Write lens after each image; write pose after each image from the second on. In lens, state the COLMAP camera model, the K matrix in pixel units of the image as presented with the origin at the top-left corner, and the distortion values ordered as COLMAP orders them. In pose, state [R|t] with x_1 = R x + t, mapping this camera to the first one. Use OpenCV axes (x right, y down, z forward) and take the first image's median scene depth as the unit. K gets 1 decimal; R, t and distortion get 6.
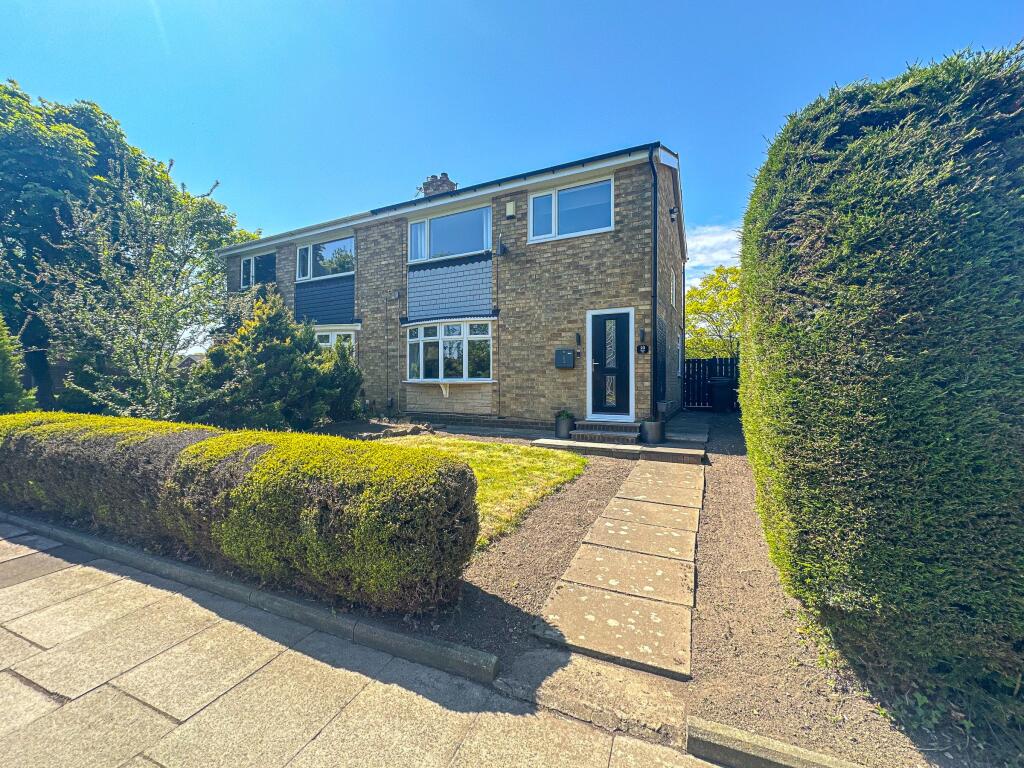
lens RADIAL K [[412.3, 0, 514.9], [0, 412.3, 385.8], [0, 0, 1]] dist [-0.004493, 0.000873]
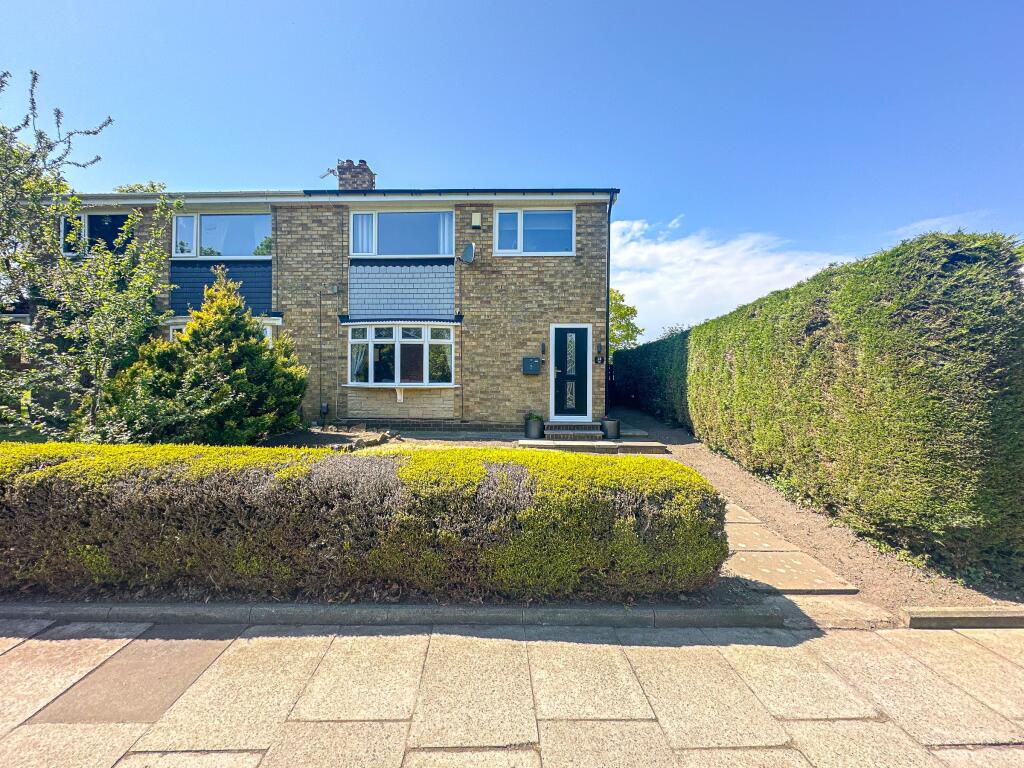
lens RADIAL K [[412.3, 0, 486.7], [0, 412.3, 384.2], [0, 0, 1]] dist [-0.004493, 0.000873]
pose [[0.912125, -0.000129, 0.409911, -0.450538], [-0.002210, 0.999984, 0.005232, -0.023228], [-0.409905, -0.005678, 0.912110, 0.049135]]
